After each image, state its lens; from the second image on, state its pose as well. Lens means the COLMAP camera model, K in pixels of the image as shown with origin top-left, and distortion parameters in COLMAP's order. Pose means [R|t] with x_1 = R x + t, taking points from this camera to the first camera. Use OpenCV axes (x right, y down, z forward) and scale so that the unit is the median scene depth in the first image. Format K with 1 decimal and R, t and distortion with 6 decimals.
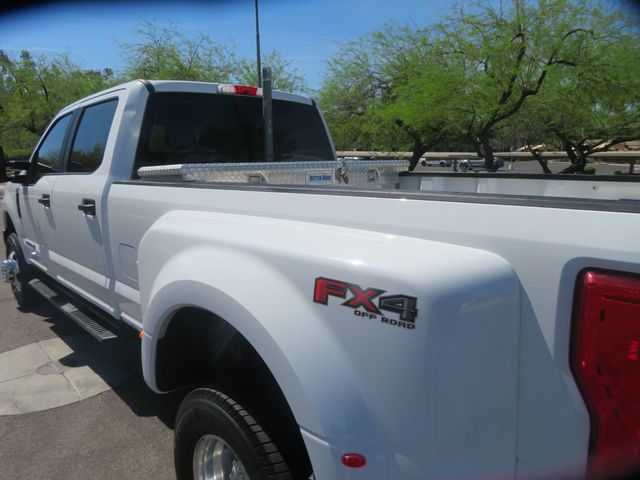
lens RADIAL K [[462.9, 0, 323.0], [0, 462.9, 241.2], [0, 0, 1]] dist [-0.009408, 0.013343]
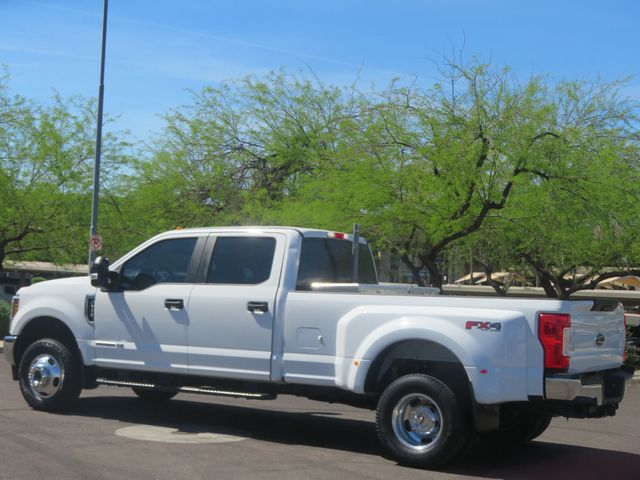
lens RADIAL K [[1103.0, 0, 322.7], [0, 1103.0, 239.7], [0, 0, 1]] dist [-0.031797, 0.000000]
pose [[0.960360, 0.060211, 0.272182, -0.235801], [-0.000066, 0.976443, -0.215774, 0.089813], [-0.278763, 0.207203, 0.937741, -0.458762]]
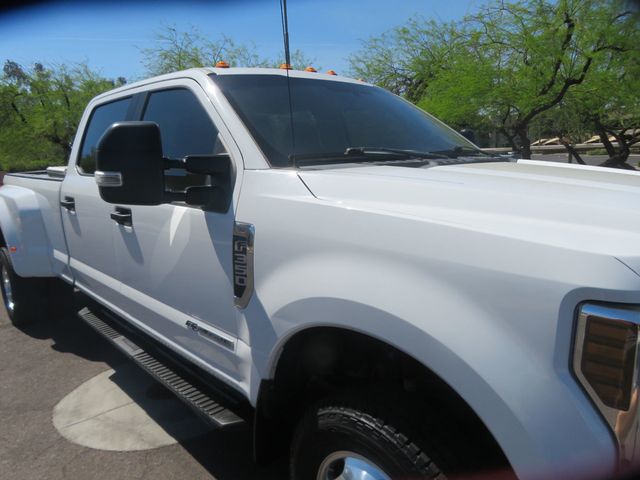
lens RADIAL K [[462.9, 0, 320.6], [0, 462.9, 244.4], [0, 0, 1]] dist [-0.009408, 0.013343]
pose [[0.999152, -0.026961, -0.031128, -0.045260], [0.027058, 0.999630, 0.002709, -0.001046], [0.031043, -0.003549, 0.999512, 0.020863]]
